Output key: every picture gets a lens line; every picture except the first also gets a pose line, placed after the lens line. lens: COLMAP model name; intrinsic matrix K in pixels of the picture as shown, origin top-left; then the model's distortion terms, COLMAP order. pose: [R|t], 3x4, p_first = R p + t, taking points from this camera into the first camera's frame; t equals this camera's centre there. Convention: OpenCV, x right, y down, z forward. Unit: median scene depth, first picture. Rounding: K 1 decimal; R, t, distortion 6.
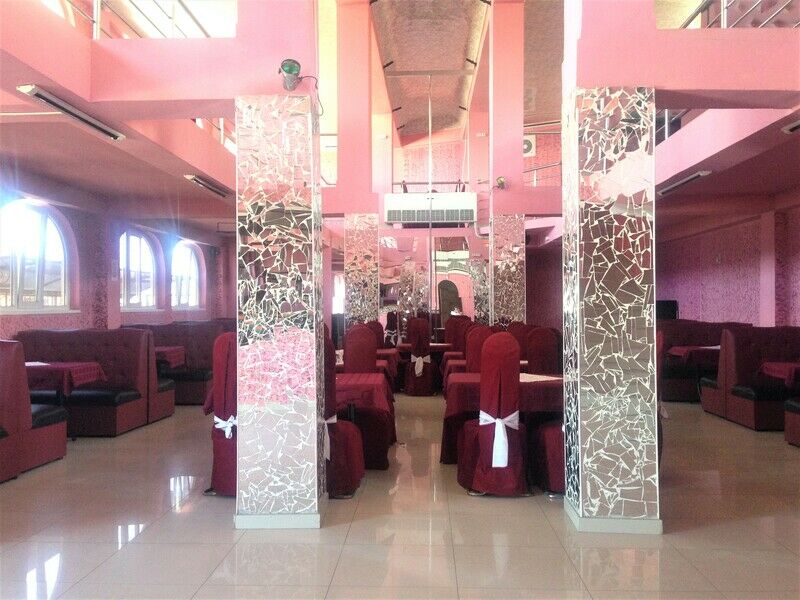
lens RADIAL K [[750.6, 0, 400.0], [0, 750.6, 300.0], [0, 0, 1]] dist [0.067646, -0.002819]
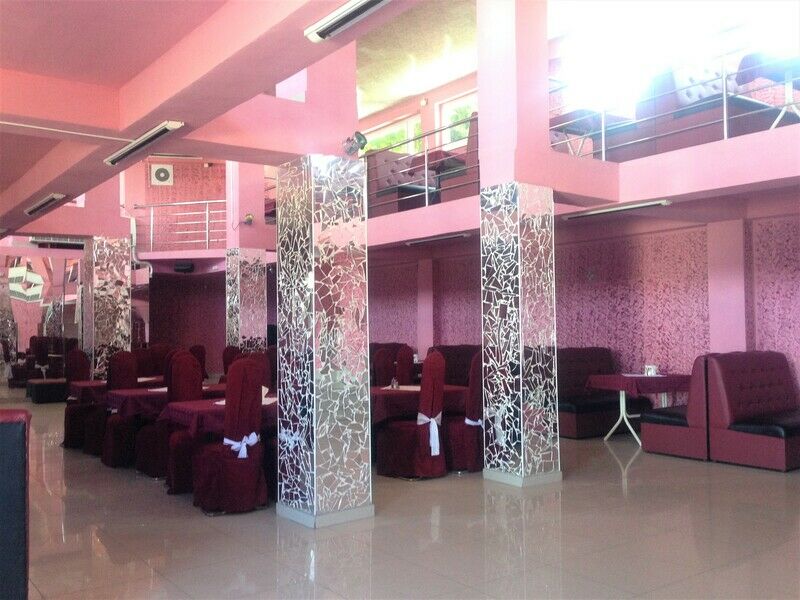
lens RADIAL K [[750.6, 0, 400.0], [0, 750.6, 300.0], [0, 0, 1]] dist [0.067646, -0.002819]
pose [[0.773316, 0.017294, 0.633785, -0.845761], [0.002084, 0.999553, -0.029817, -0.009844], [-0.634017, 0.024379, 0.772935, 0.023774]]
